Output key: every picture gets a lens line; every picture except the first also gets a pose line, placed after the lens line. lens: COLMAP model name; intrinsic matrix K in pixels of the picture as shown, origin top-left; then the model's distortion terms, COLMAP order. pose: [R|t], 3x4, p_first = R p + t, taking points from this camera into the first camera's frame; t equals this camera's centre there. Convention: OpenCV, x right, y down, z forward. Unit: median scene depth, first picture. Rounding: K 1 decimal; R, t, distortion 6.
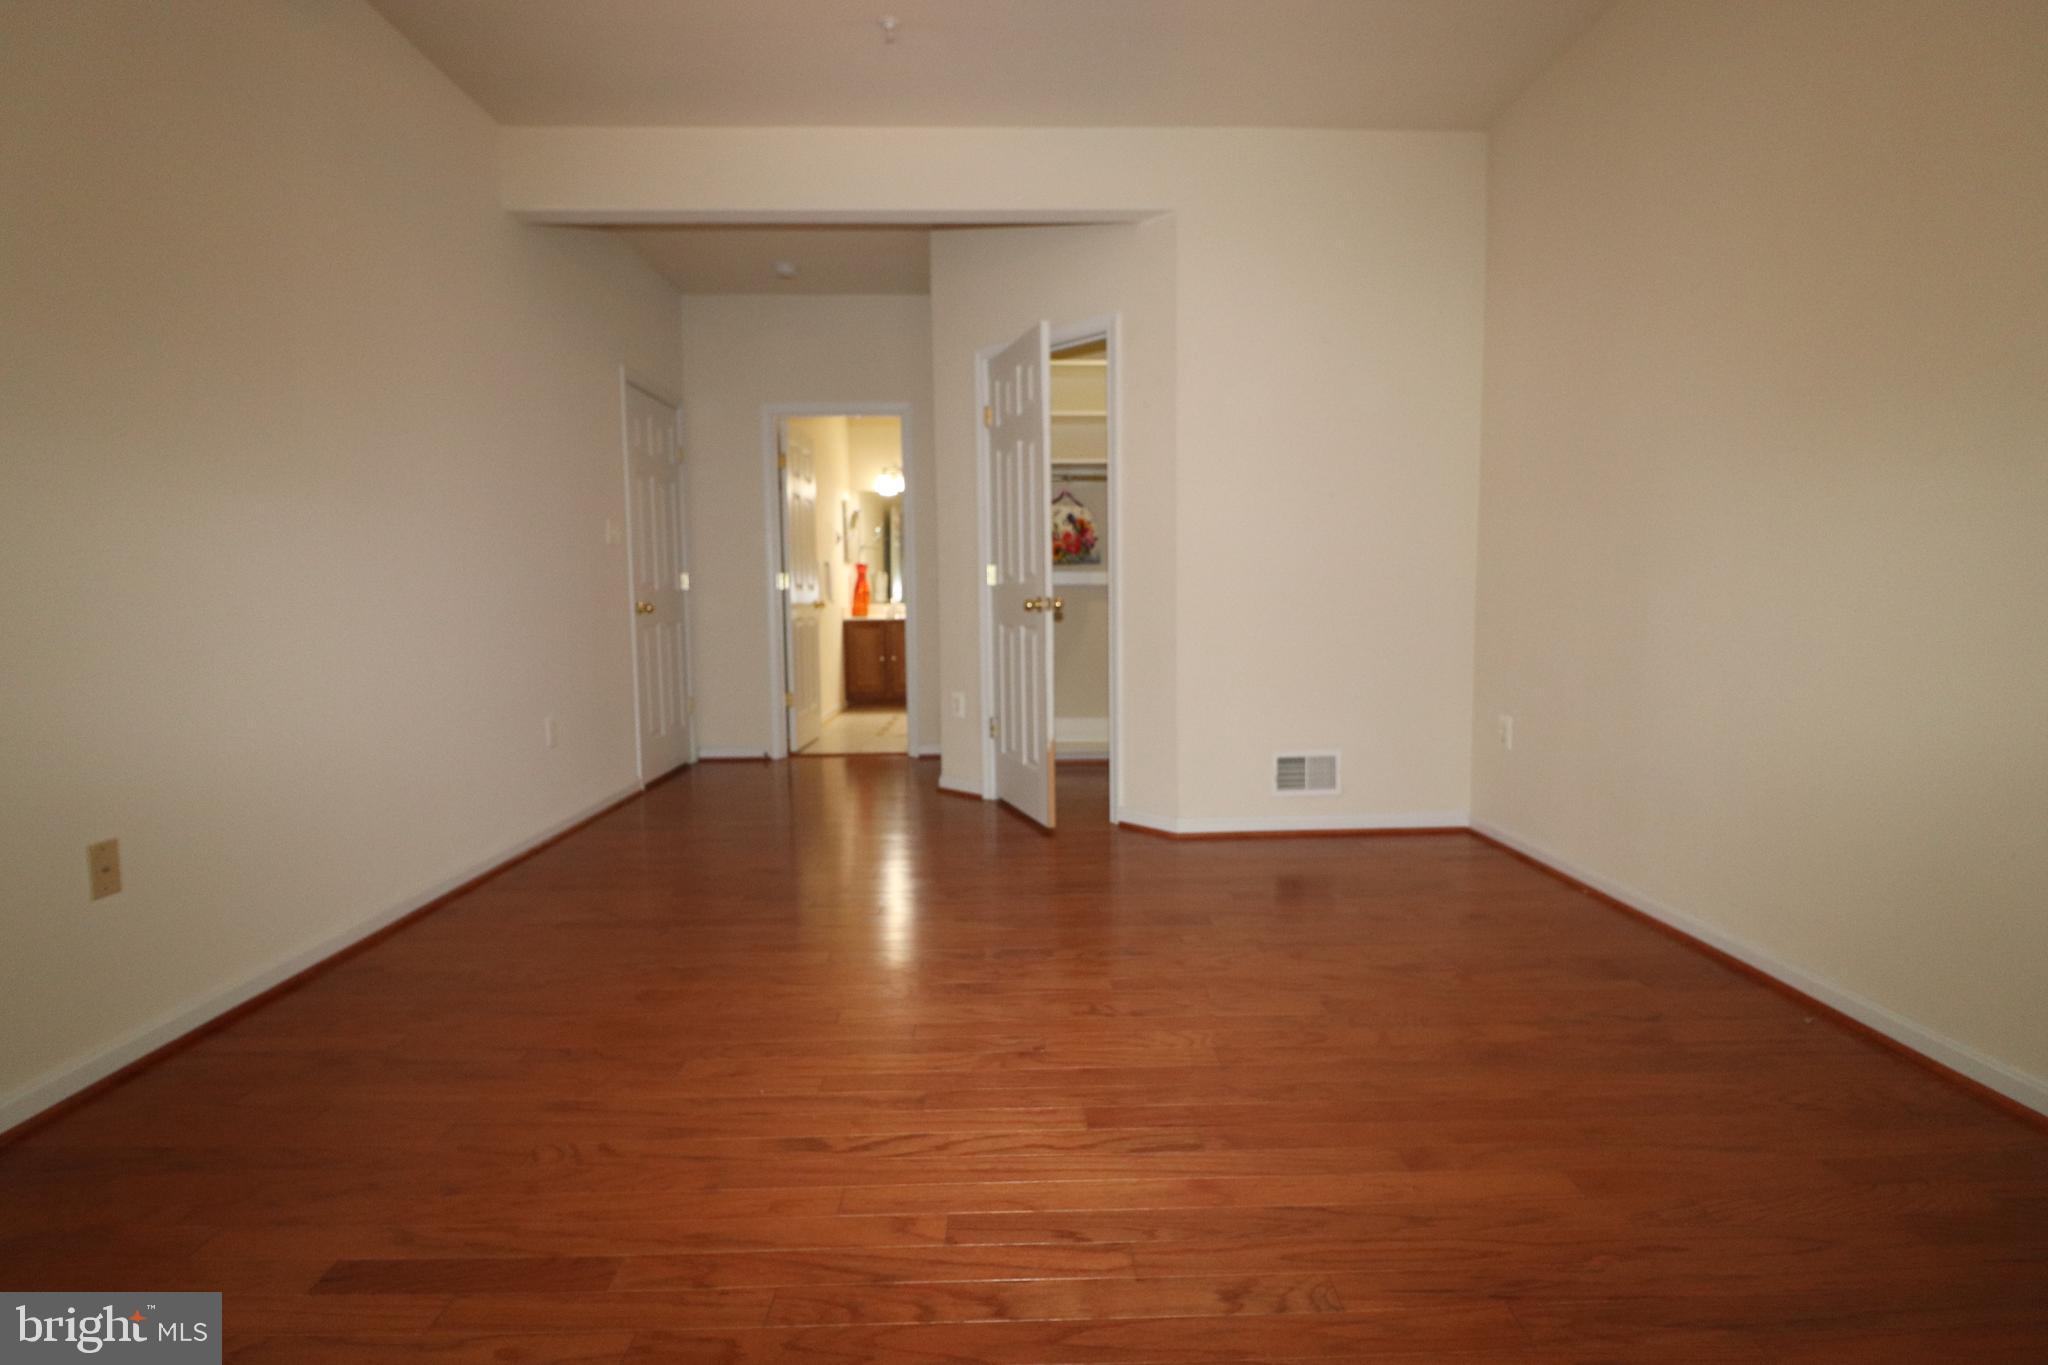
lens RADIAL K [[959.1, 0, 1036.8], [0, 959.1, 673.3], [0, 0, 1]] dist [-0.003614, -0.009757]
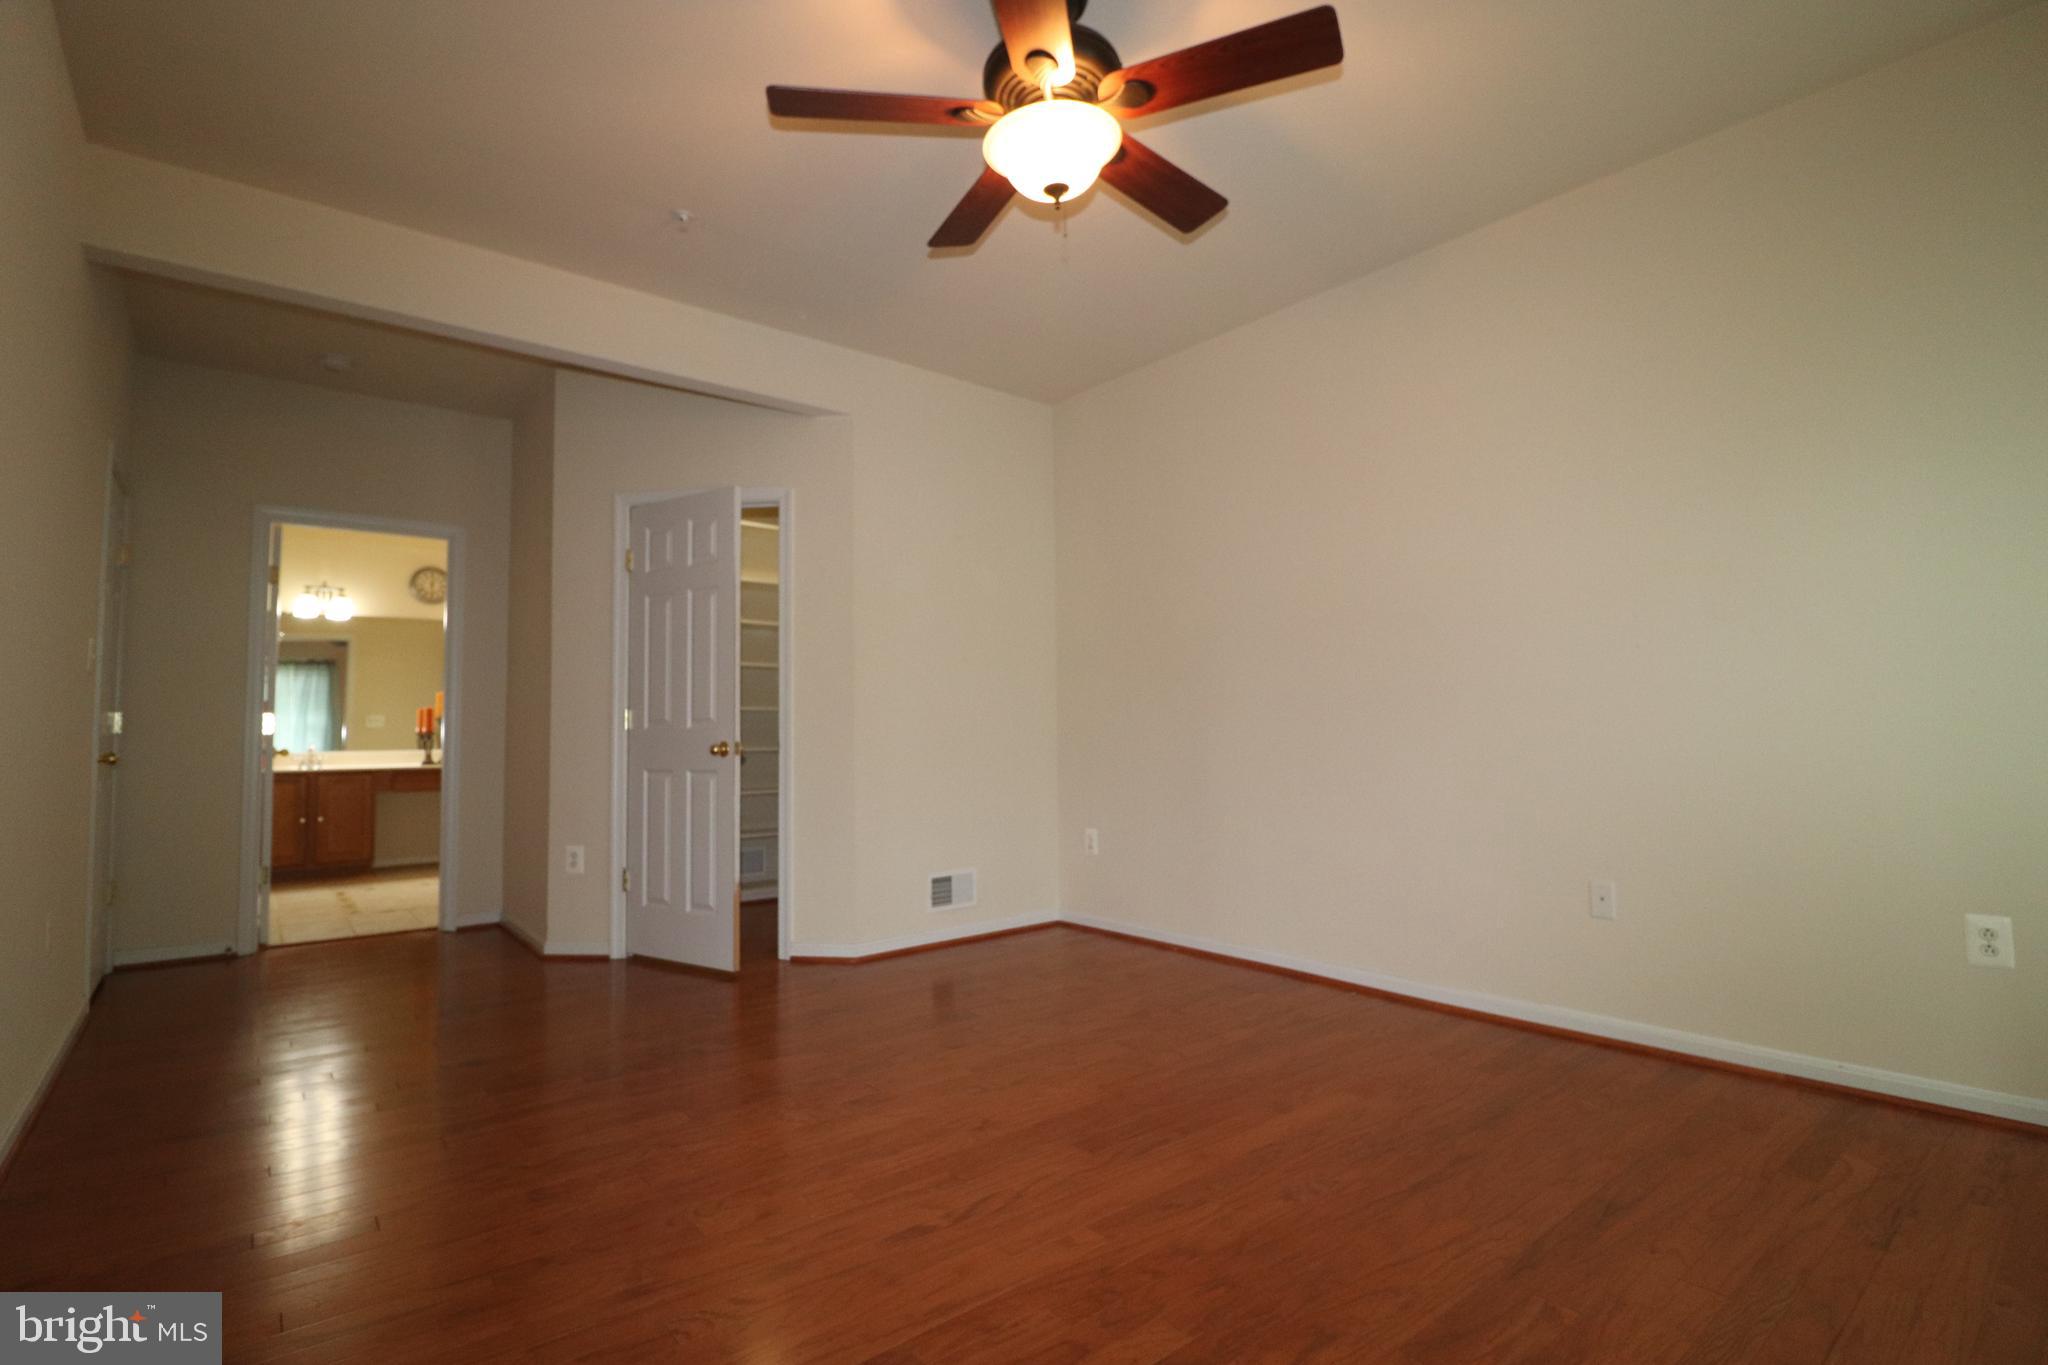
lens RADIAL K [[959.1, 0, 1040.2], [0, 959.1, 670.3], [0, 0, 1]] dist [-0.003614, -0.009757]
pose [[0.786182, 0.040678, 0.616655, -0.362874], [0.054337, 0.989417, -0.134541, 0.001676], [-0.615602, 0.139281, 0.775651, -0.018566]]
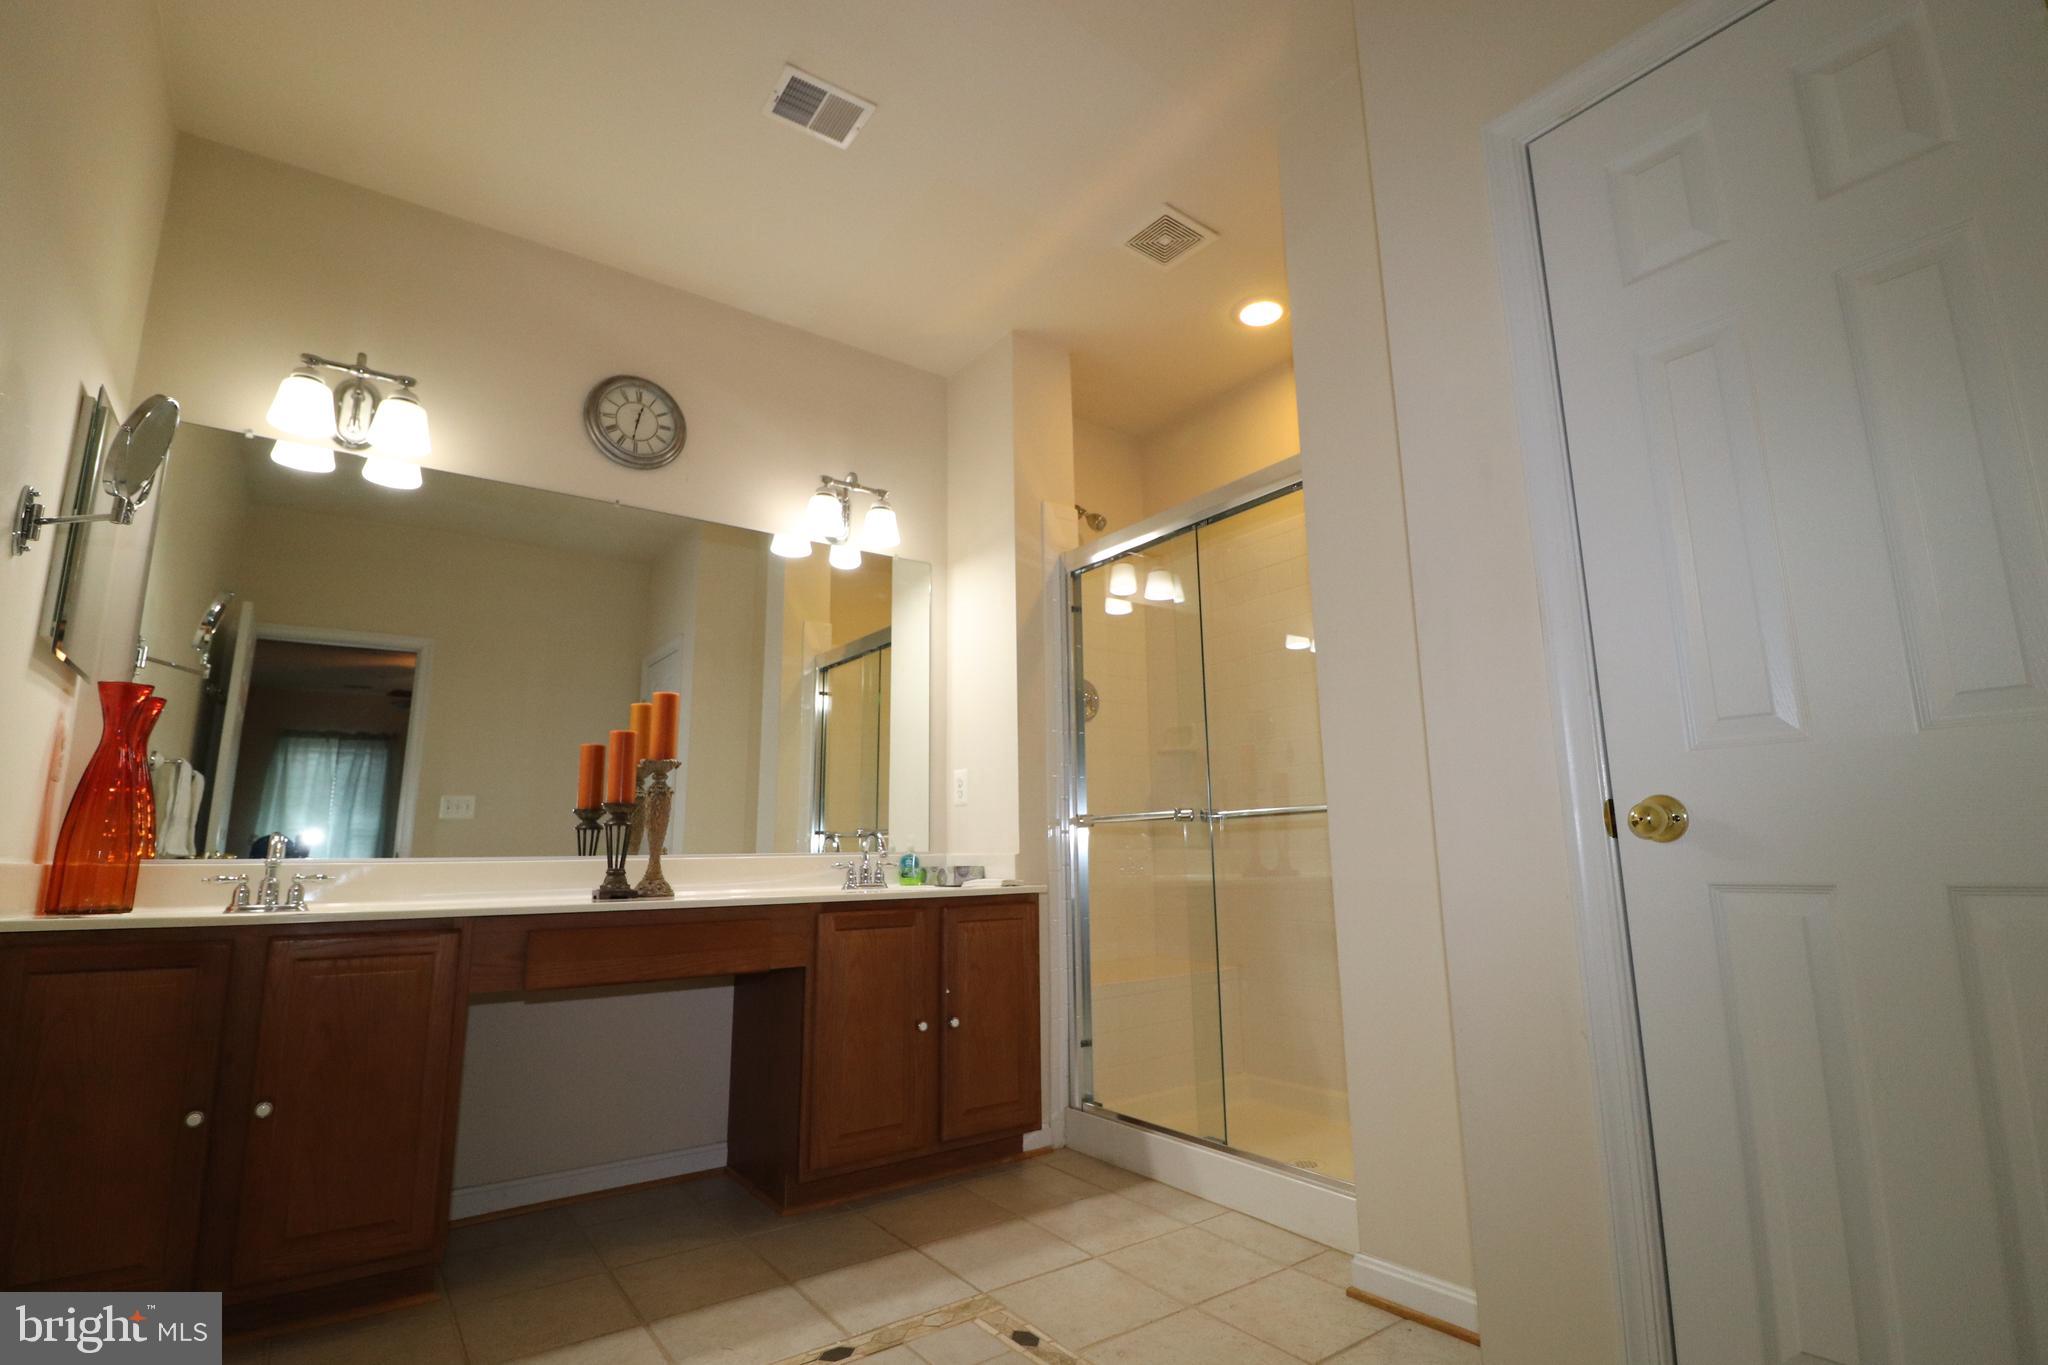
lens RADIAL K [[959.1, 0, 1034.3], [0, 959.1, 677.9], [0, 0, 1]] dist [-0.003614, -0.009757]
pose [[0.820628, 0.106211, 0.561505, -0.288235], [0.049351, 0.965734, -0.254798, -0.097653], [-0.569327, 0.236806, 0.787267, 1.495201]]
